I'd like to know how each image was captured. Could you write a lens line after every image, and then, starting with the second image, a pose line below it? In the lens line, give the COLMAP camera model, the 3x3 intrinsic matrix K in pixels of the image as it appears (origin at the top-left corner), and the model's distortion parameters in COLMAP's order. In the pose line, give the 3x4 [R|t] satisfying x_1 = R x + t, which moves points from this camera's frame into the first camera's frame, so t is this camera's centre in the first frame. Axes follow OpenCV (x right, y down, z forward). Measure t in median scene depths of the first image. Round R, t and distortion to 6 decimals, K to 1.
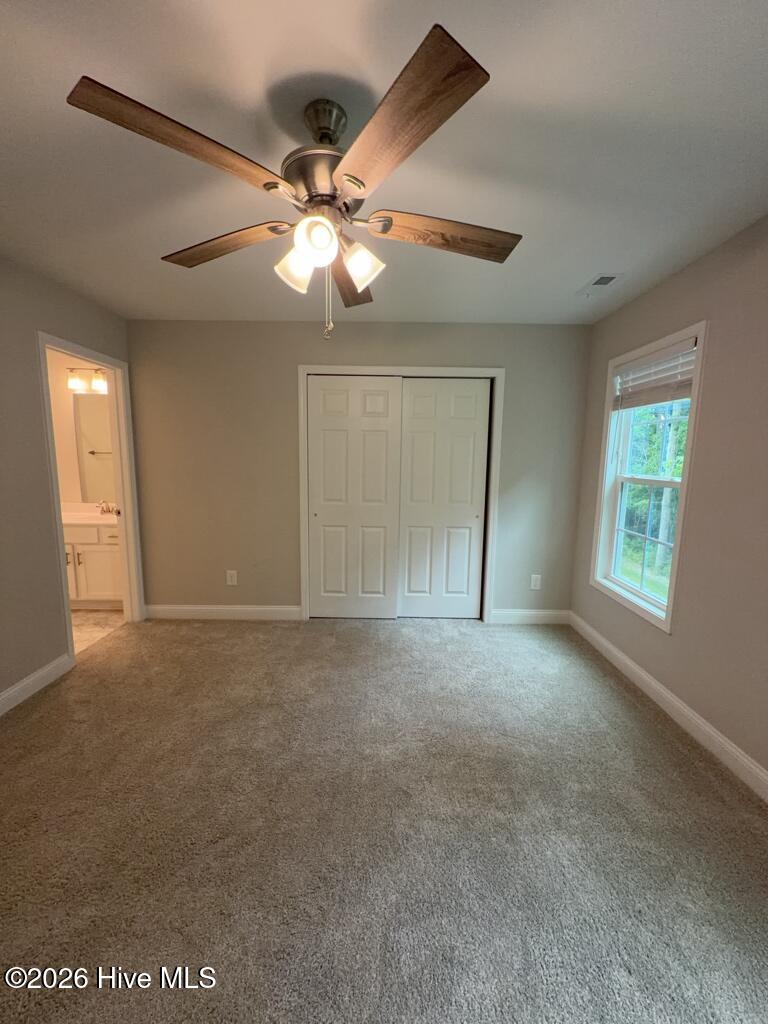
lens RADIAL K [[408.4, 0, 384.0], [0, 408.4, 512.0], [0, 0, 1]] dist [0.001412, 0.000470]
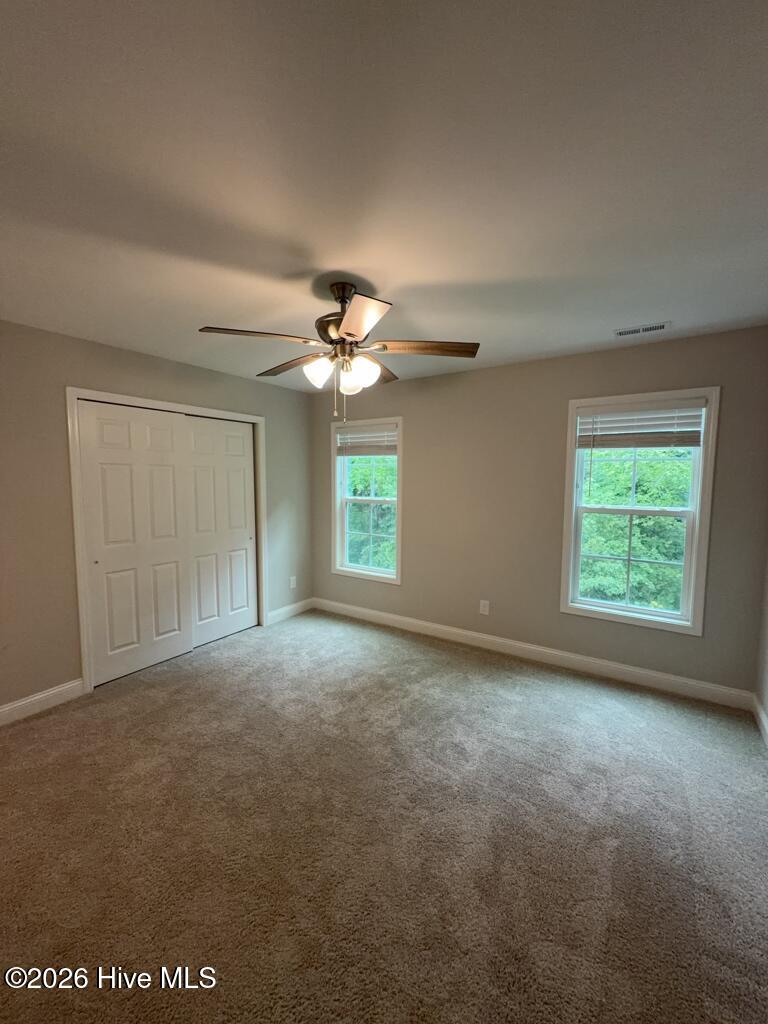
lens RADIAL K [[408.4, 0, 384.0], [0, 408.4, 512.0], [0, 0, 1]] dist [0.001412, 0.000470]
pose [[0.550354, -0.083822, 0.830713, -0.558174], [0.117237, 0.992849, 0.022512, -0.047998], [-0.826660, 0.085001, 0.556245, 0.024133]]
